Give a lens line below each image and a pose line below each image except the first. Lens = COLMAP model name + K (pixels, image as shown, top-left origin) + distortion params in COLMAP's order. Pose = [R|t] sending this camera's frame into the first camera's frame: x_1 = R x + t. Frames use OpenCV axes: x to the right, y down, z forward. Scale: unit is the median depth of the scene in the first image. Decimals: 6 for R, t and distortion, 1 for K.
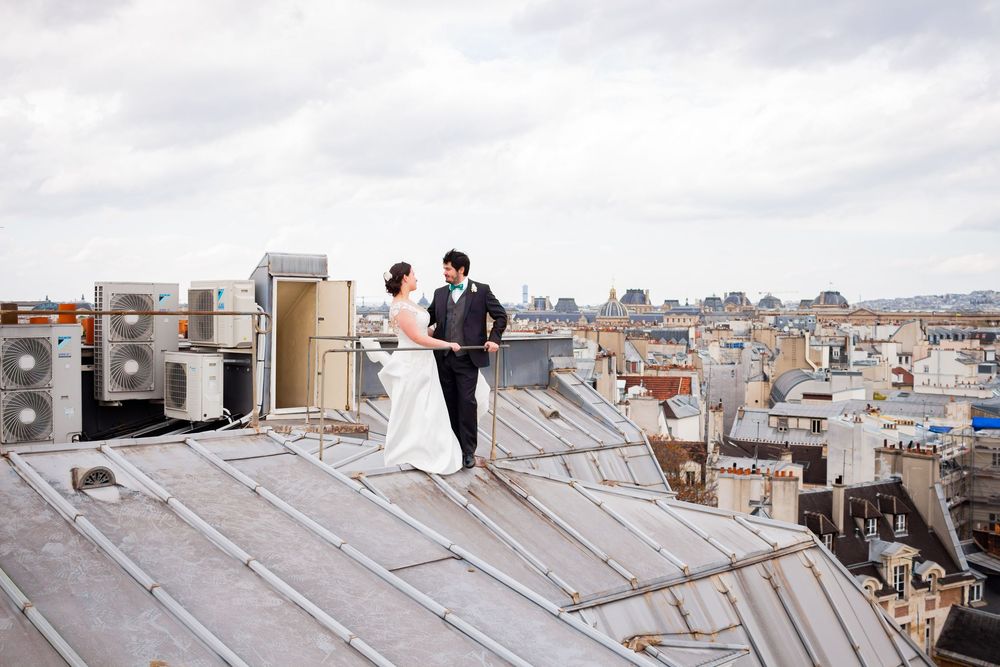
lens RADIAL K [[1099.6, 0, 500.0], [0, 1099.6, 333.5], [0, 0, 1]] dist [-0.127835, 0.135950]
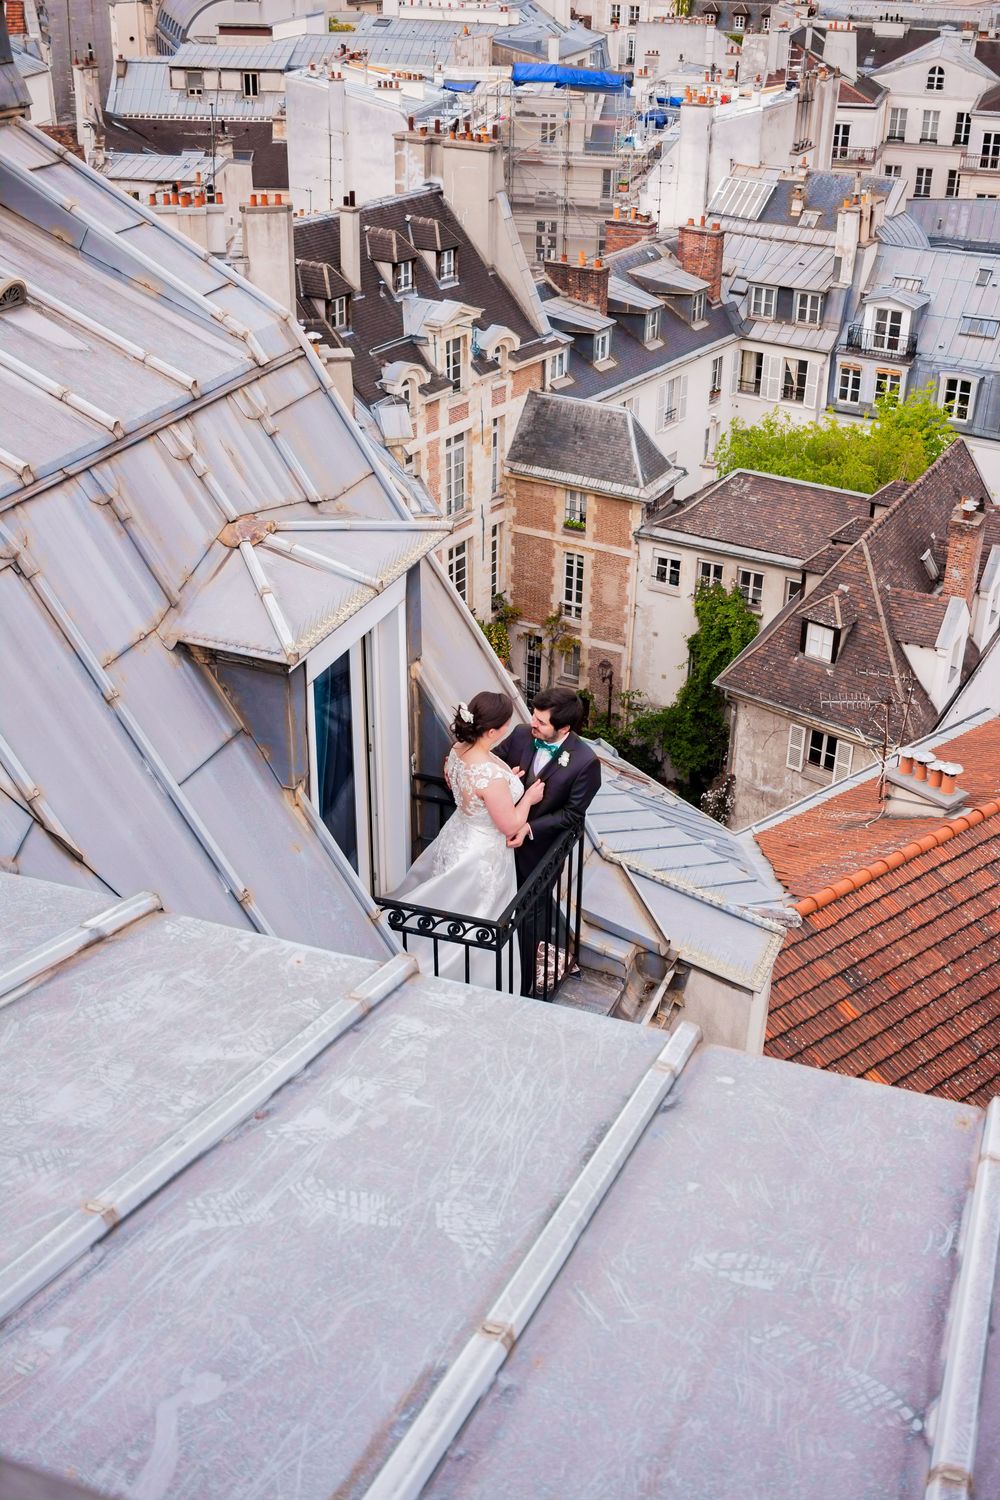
lens RADIAL K [[1649.4, 0, 500.0], [0, 1649.4, 750.0], [0, 0, 1]] dist [-0.127835, 0.135950]
pose [[0.899429, -0.201782, 0.387700, -0.006810], [-0.001196, 0.885910, 0.463856, -0.005271], [-0.437065, -0.417669, 0.796572, 0.151800]]
